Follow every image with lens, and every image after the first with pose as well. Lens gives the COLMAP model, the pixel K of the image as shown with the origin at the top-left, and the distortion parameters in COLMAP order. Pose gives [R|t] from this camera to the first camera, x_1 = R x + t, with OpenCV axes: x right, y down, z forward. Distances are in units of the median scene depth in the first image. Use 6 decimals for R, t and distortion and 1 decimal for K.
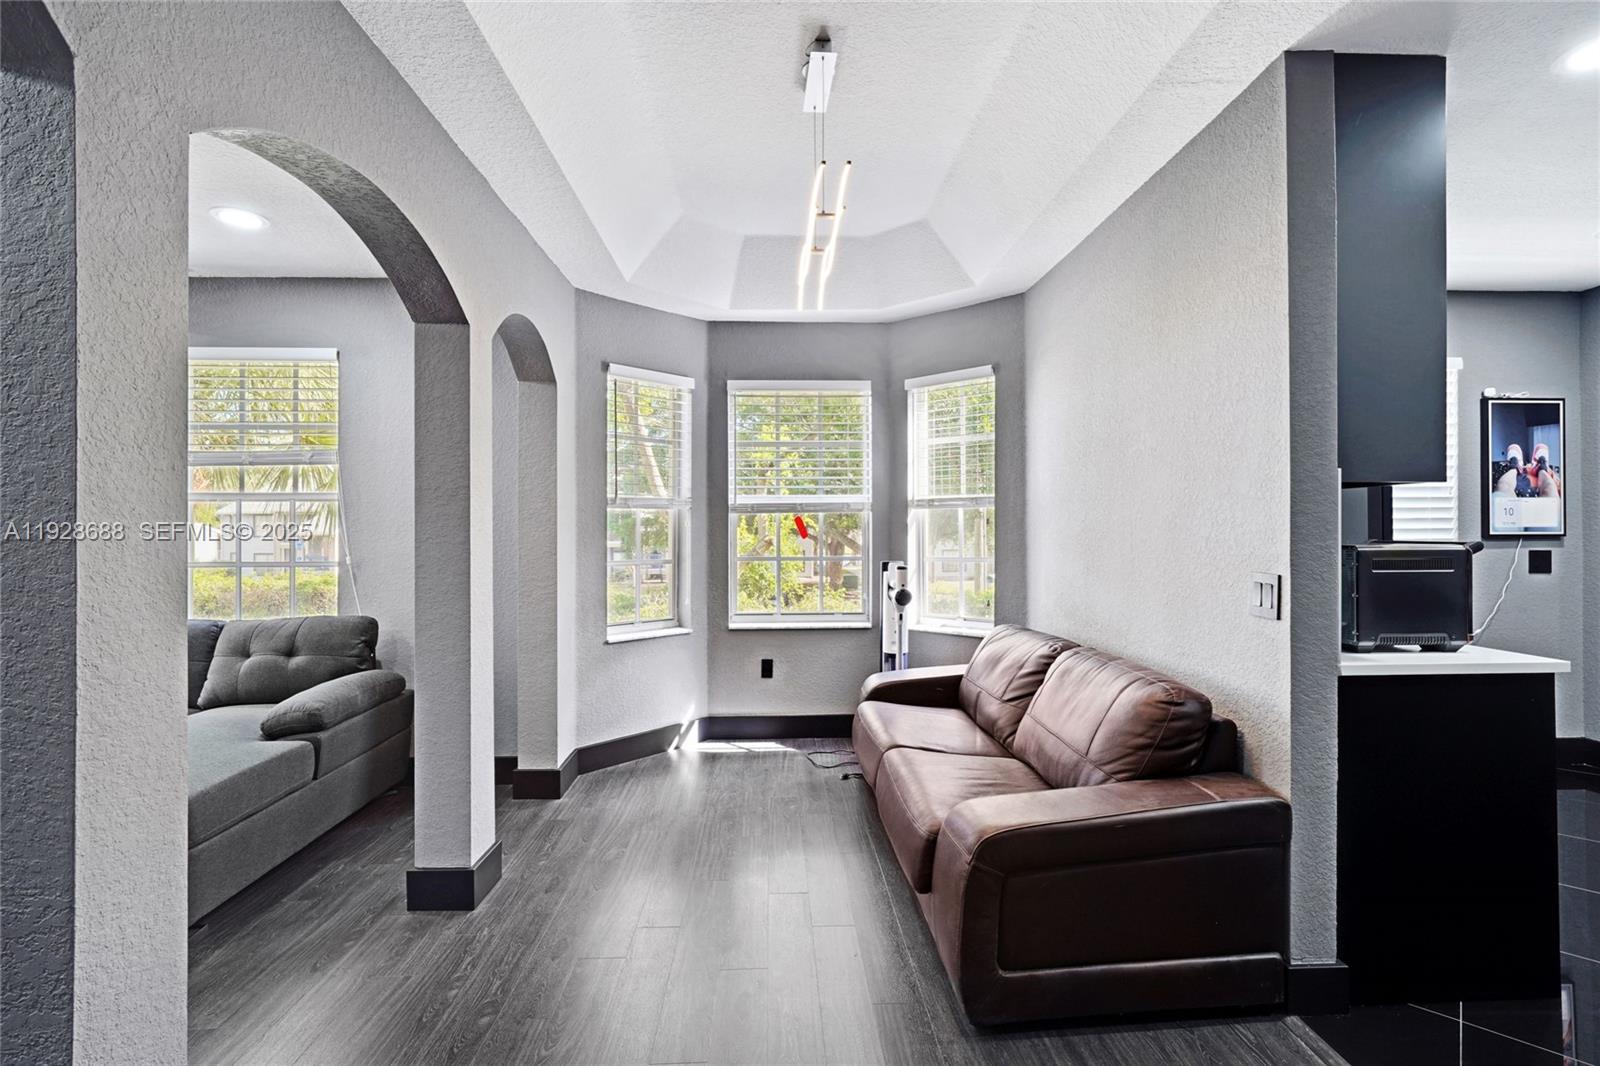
lens RADIAL K [[739.7, 0, 803.1], [0, 739.7, 527.7], [0, 0, 1]] dist [-0.008348, 0.001022]
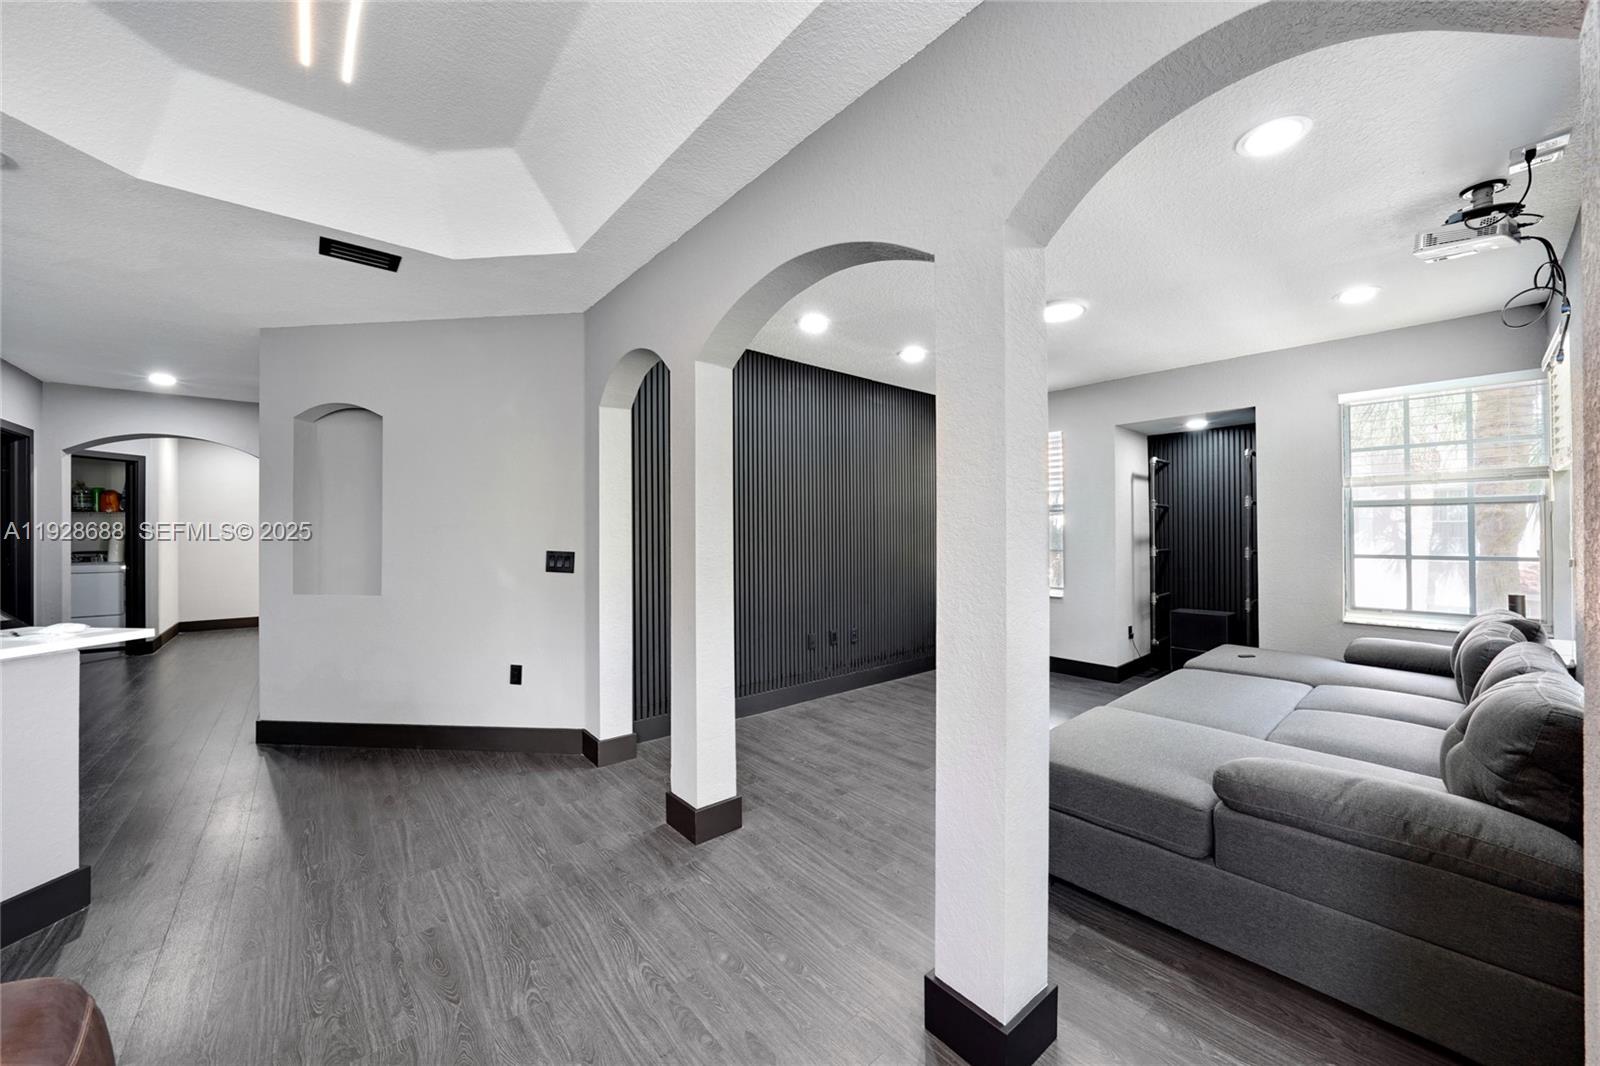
lens RADIAL K [[571.5, 0, 800.4], [0, 571.5, 526.4], [0, 0, 1]] dist [-0.028858, 0.006851]
pose [[-0.786841, -0.001117, -0.617154, 0.009891], [0.007321, 0.999911, -0.011144, 0.004442], [0.617112, -0.013287, -0.786763, 1.098343]]
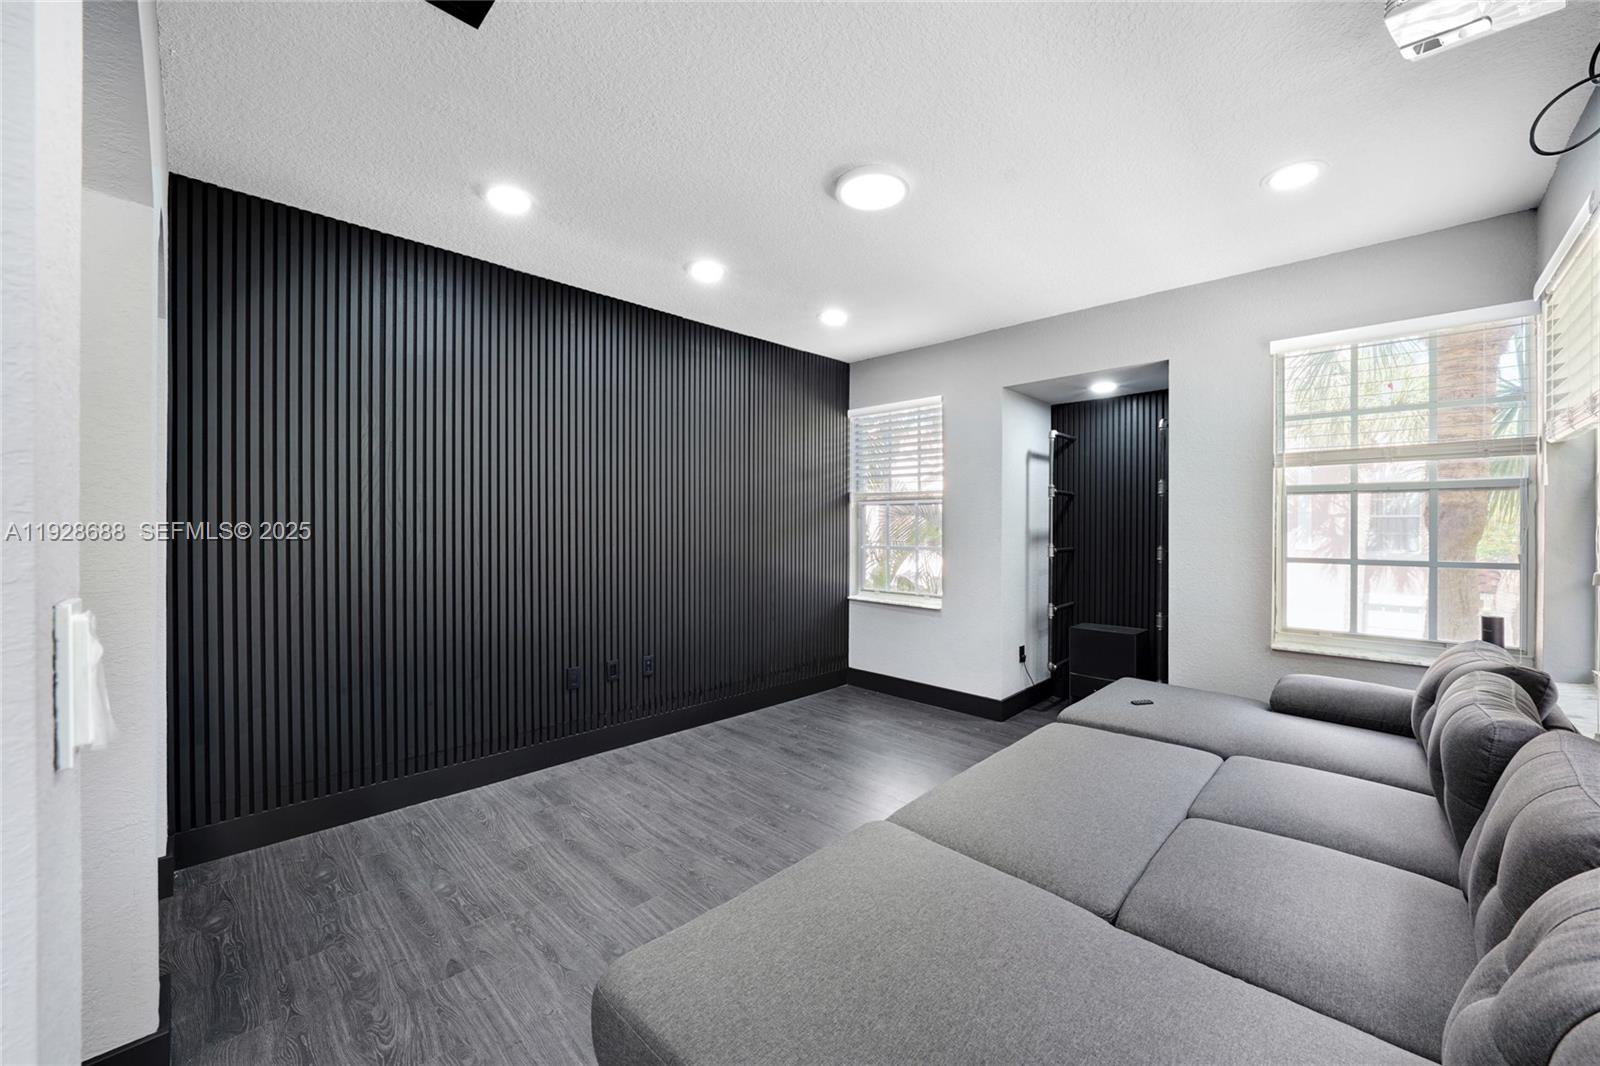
lens RADIAL K [[607.8, 0, 807.7], [0, 607.8, 525.7], [0, 0, 1]] dist [-0.021969, 0.004993]
pose [[-0.722121, 0.002795, -0.691762, -0.451536], [0.002448, 0.999996, 0.001485, 0.005401], [0.691763, -0.000621, -0.722124, 1.050626]]
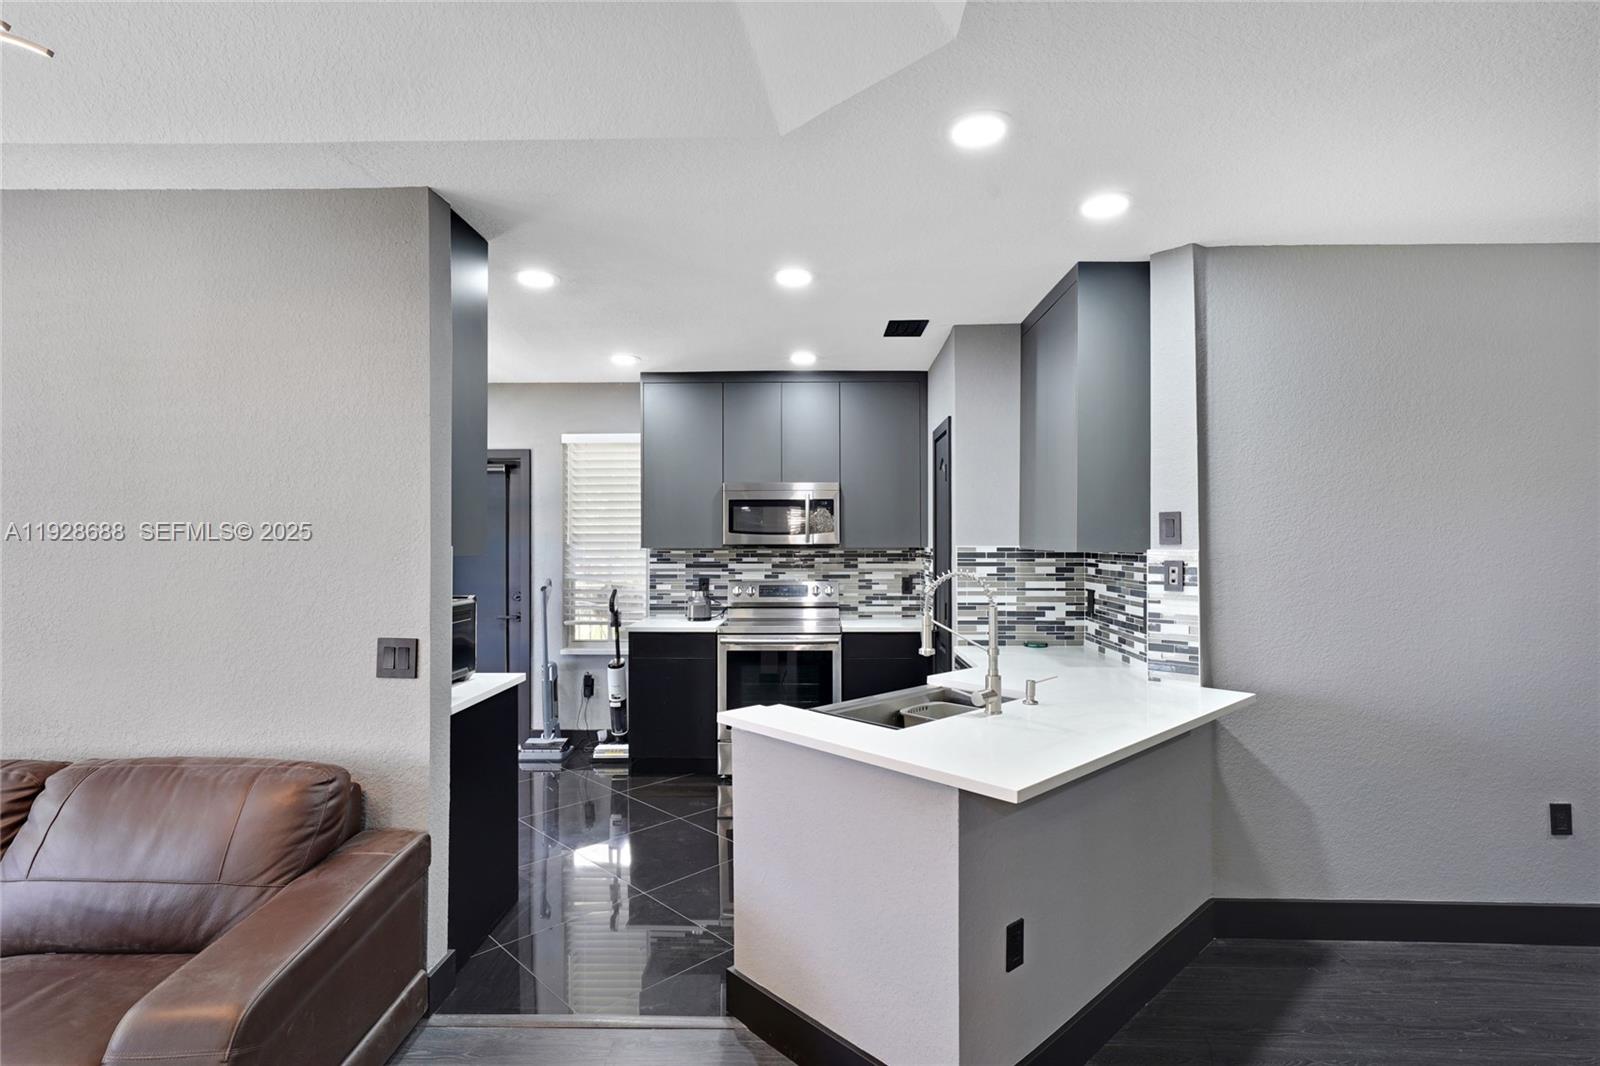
lens RADIAL K [[784.0, 0, 810.8], [0, 784.0, 535.1], [0, 0, 1]] dist [0.000780, 0.000479]
pose [[0.057192, 0.011419, 0.998298, -0.337408], [-0.002917, 0.999932, -0.011271, -0.053602], [-0.998359, -0.002268, 0.057222, 0.200611]]
